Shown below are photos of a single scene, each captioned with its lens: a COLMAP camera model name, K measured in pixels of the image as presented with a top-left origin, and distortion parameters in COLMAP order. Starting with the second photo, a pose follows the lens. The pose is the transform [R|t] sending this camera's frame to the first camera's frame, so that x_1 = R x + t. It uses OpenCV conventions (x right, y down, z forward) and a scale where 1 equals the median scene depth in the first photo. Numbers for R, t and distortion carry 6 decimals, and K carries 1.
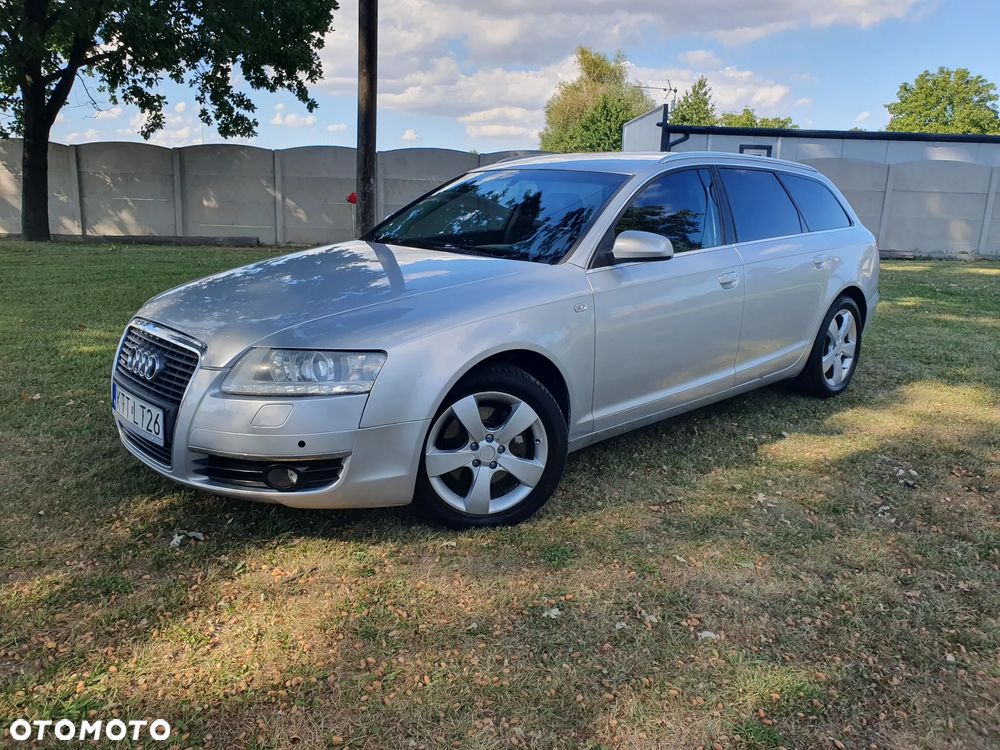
lens RADIAL K [[809.6, 0, 525.5], [0, 809.6, 371.4], [0, 0, 1]] dist [-0.086226, 0.090668]
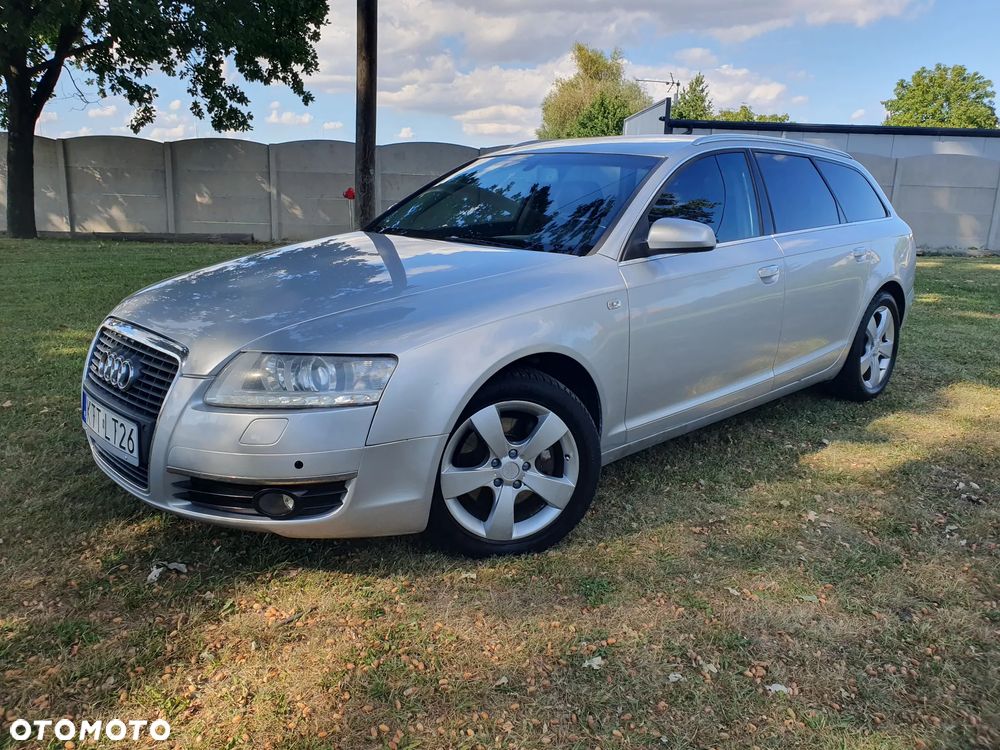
lens RADIAL K [[809.6, 0, 525.5], [0, 809.6, 371.4], [0, 0, 1]] dist [-0.086226, 0.090668]
pose [[0.999985, -0.003442, 0.004250, -0.033683], [0.003434, 0.999992, 0.001984, -0.008042], [-0.004256, -0.001969, 0.999989, 0.120405]]
